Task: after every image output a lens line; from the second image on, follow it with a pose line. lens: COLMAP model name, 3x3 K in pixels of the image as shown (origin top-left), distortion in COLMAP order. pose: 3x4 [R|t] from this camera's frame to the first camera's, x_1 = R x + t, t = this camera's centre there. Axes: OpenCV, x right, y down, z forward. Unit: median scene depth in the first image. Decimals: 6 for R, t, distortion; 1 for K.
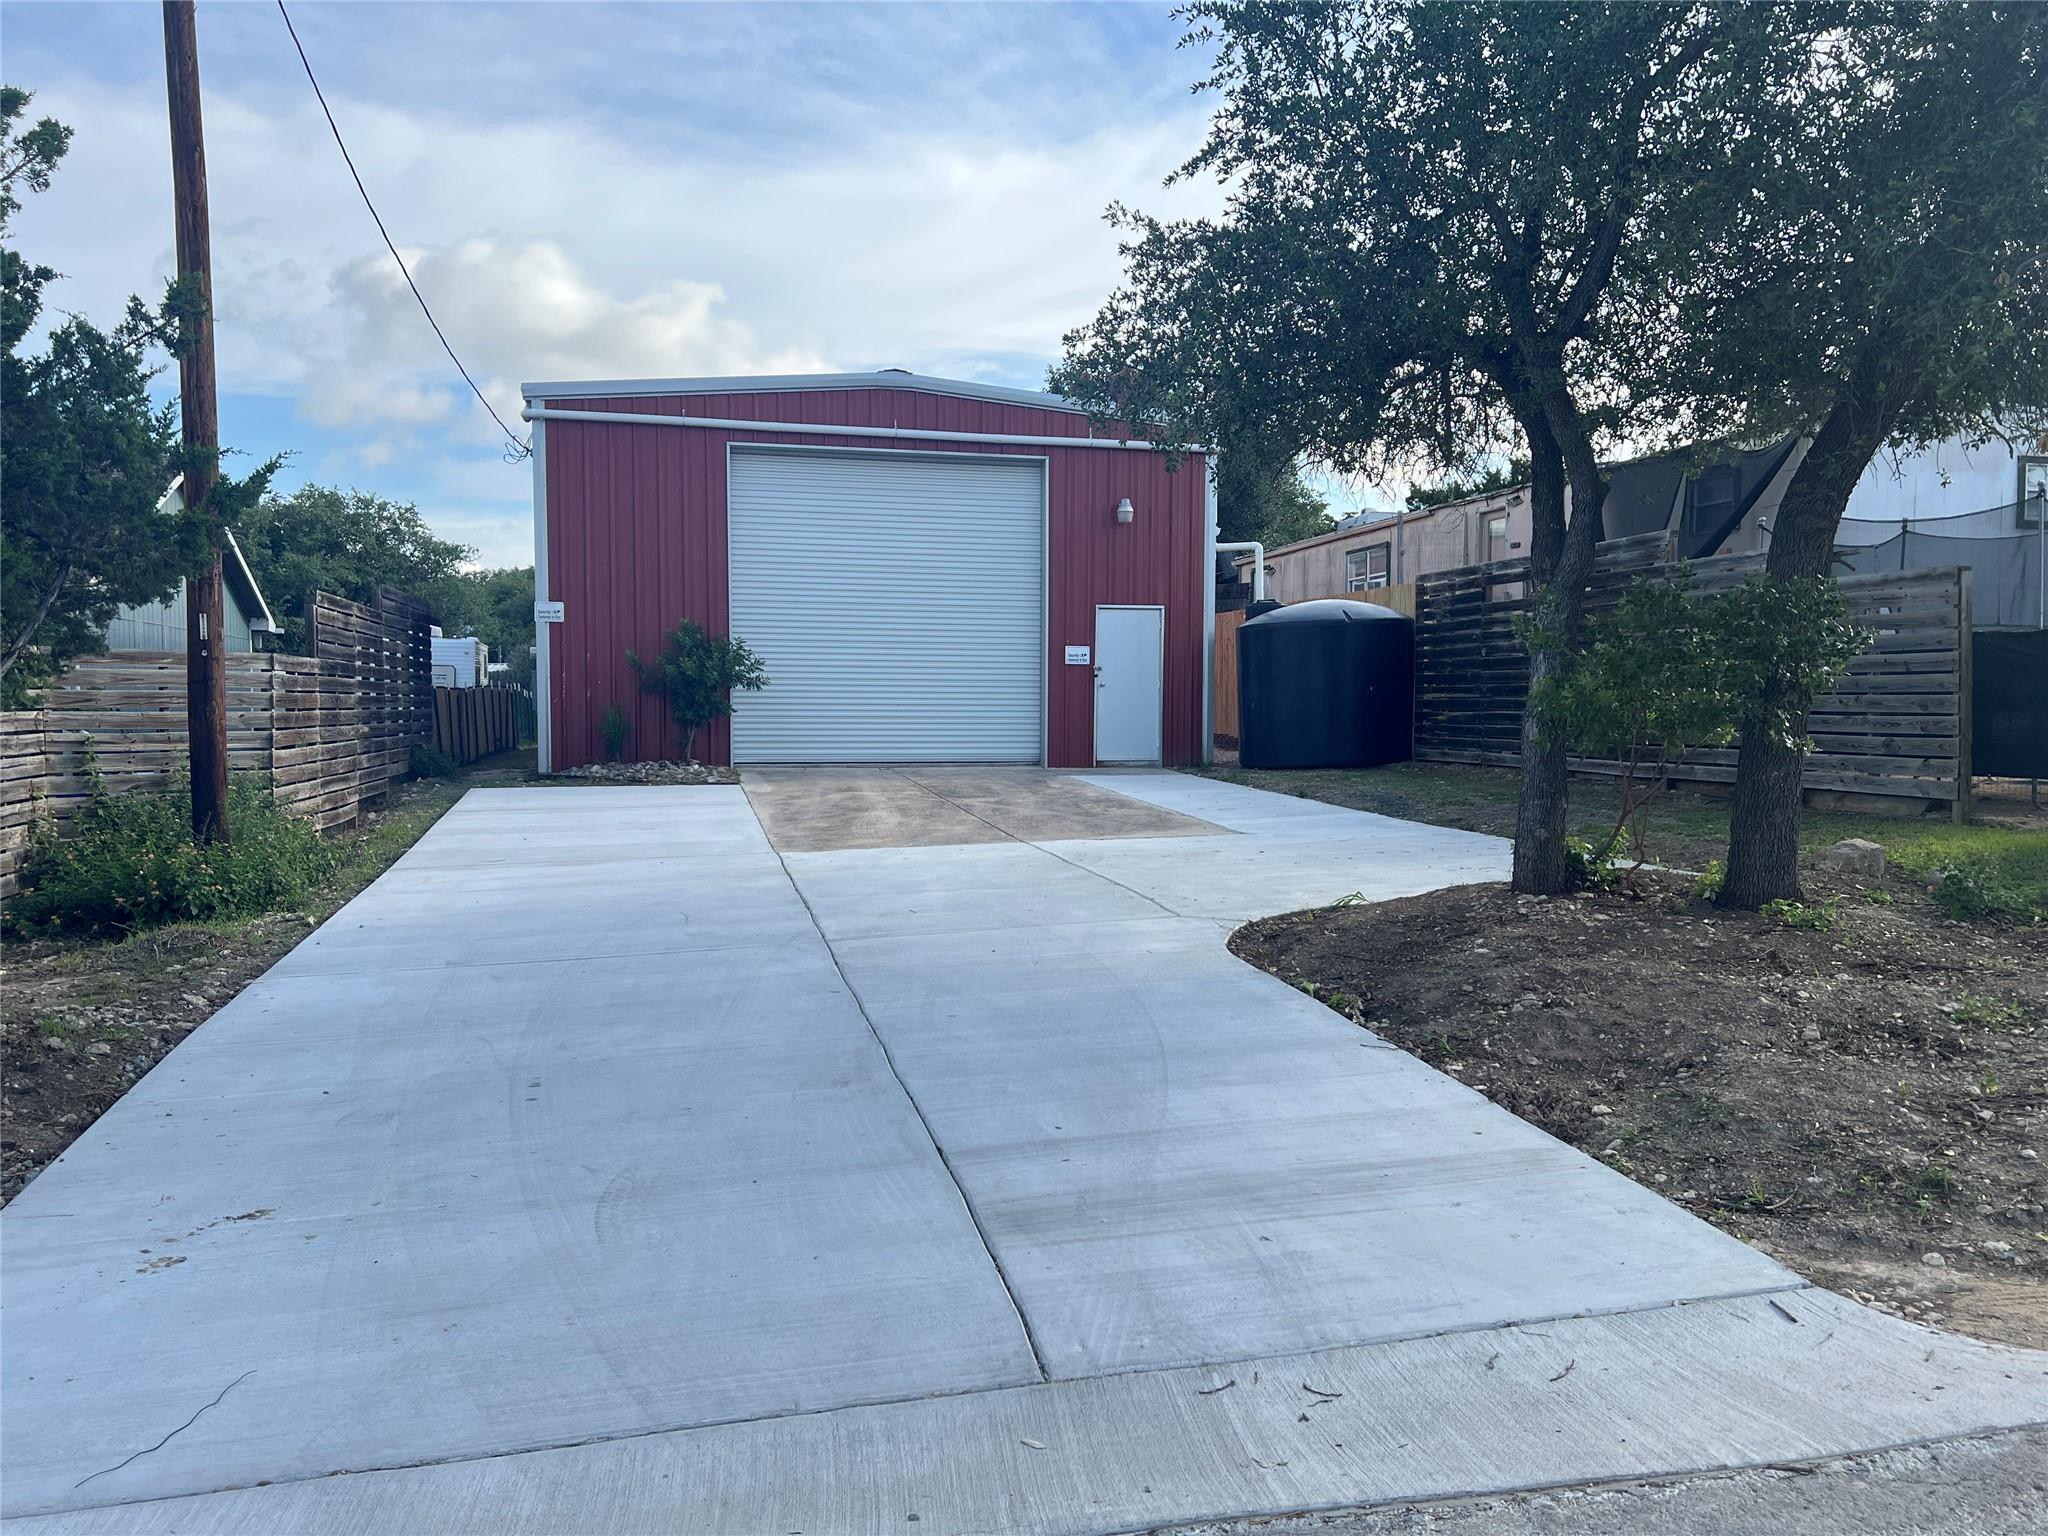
lens RADIAL K [[1519.0, 0, 1006.6], [0, 1519.0, 760.8], [0, 0, 1]] dist [0.144753, -0.260986]
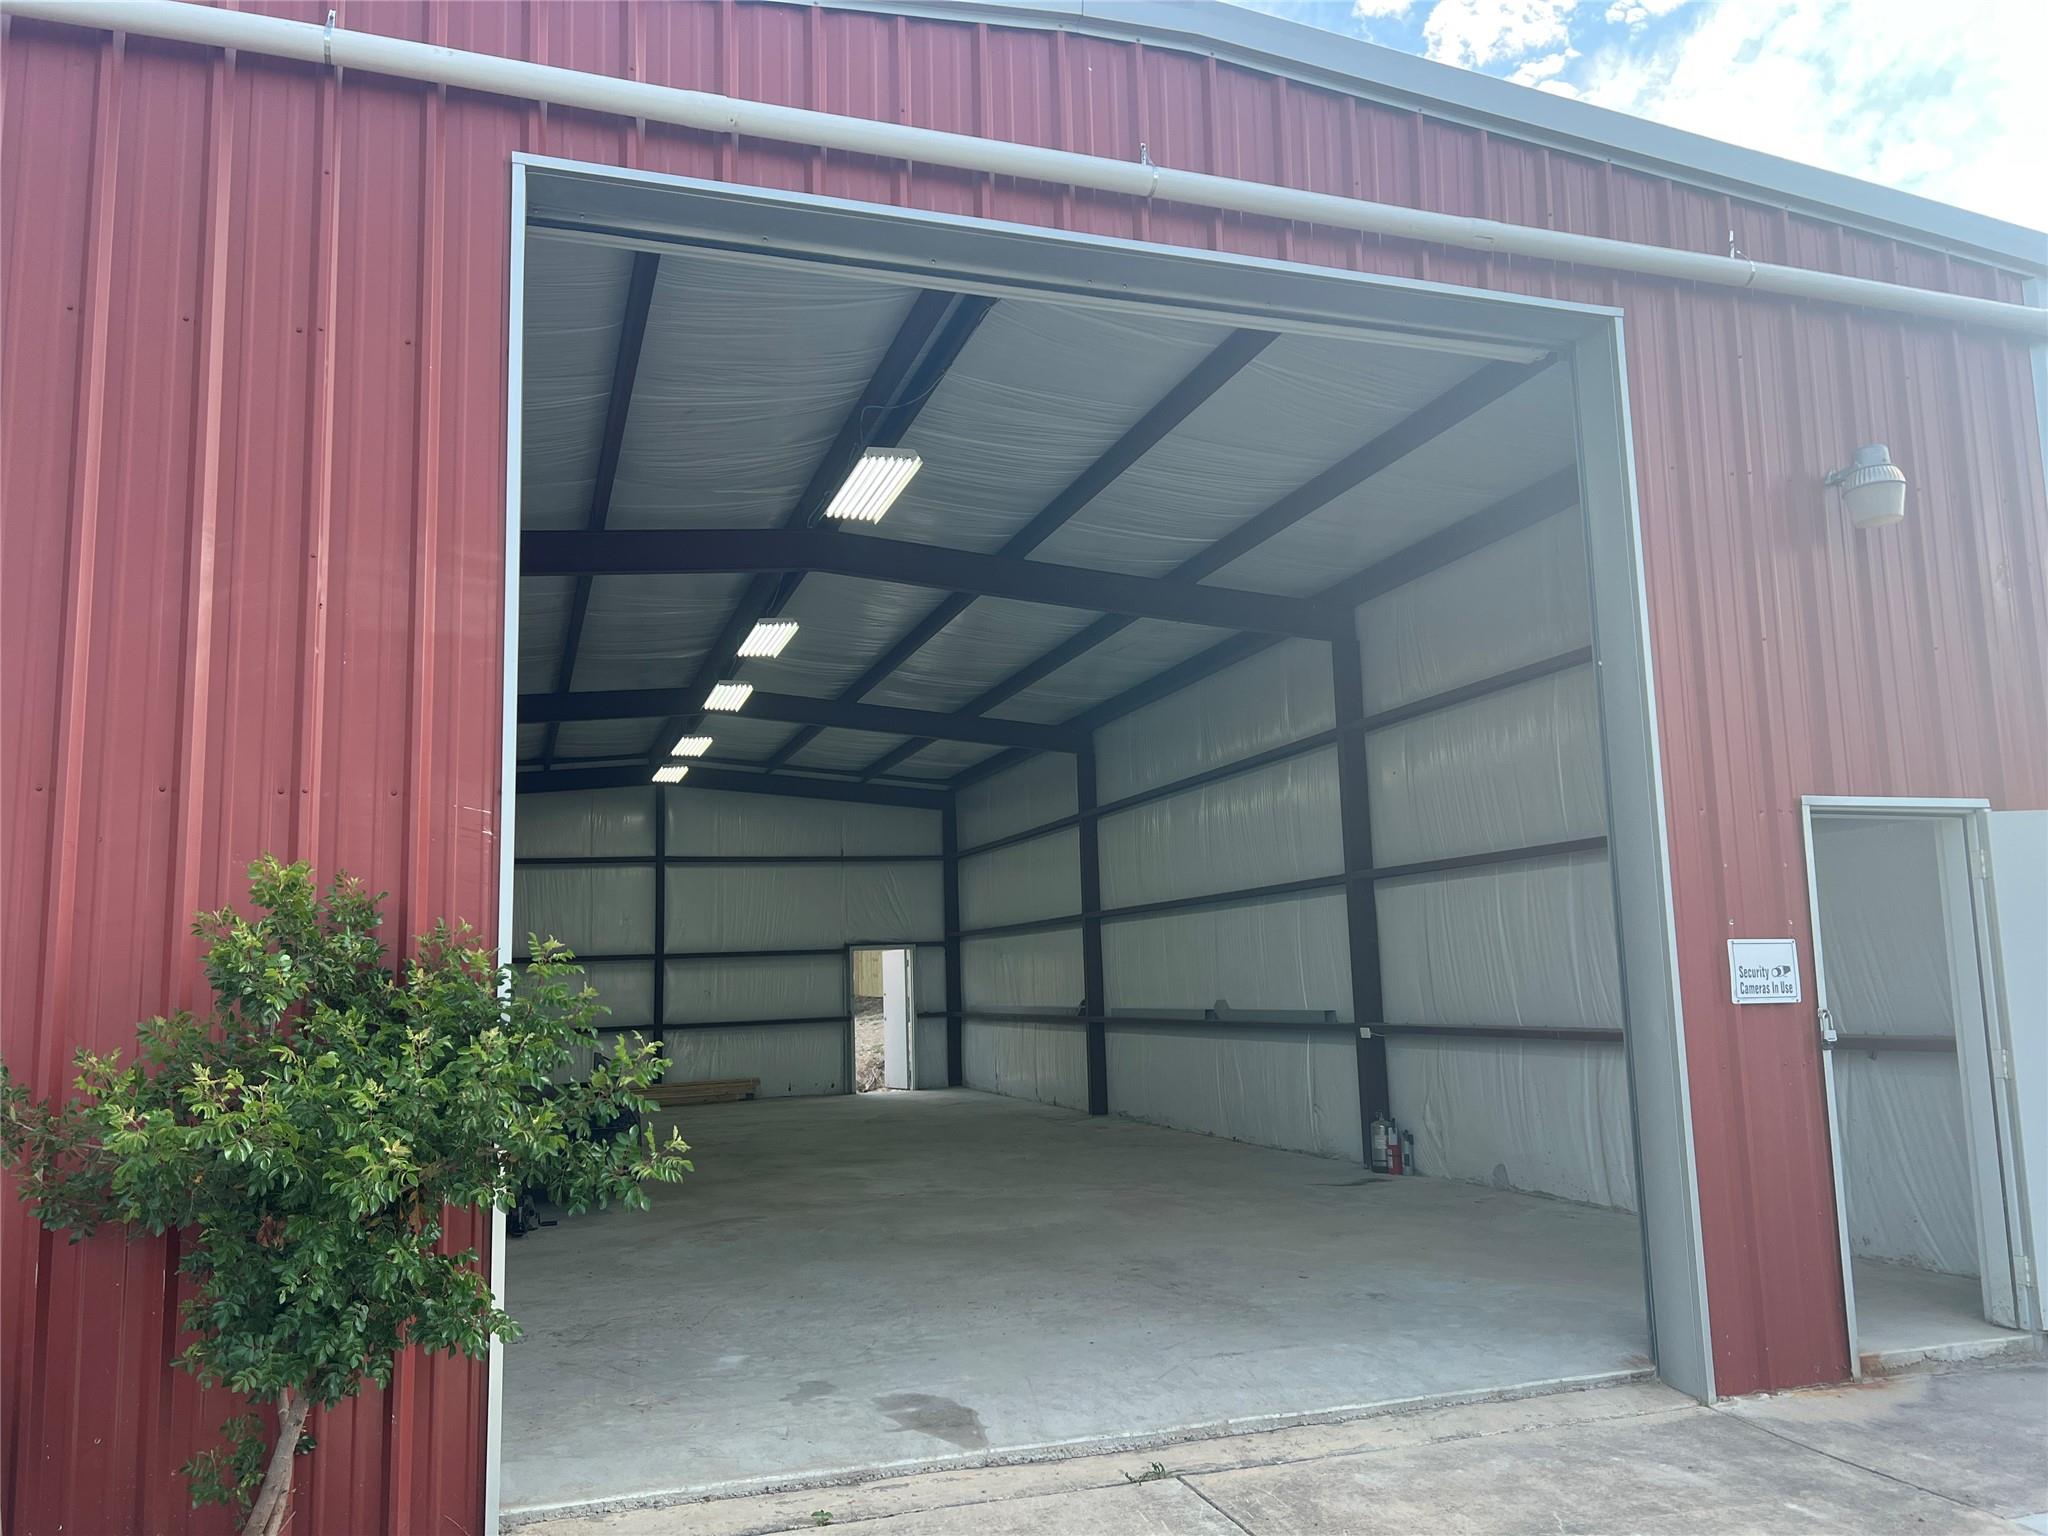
lens RADIAL K [[1538.9, 0, 1024.0], [0, 1538.9, 768.0], [0, 0, 1]] dist [0.088623, -0.131845]
pose [[0.993221, -0.015086, 0.115259, -0.129991], [0.035575, 0.983415, -0.177848, -0.063082], [-0.110664, 0.180743, 0.977285, 0.761874]]
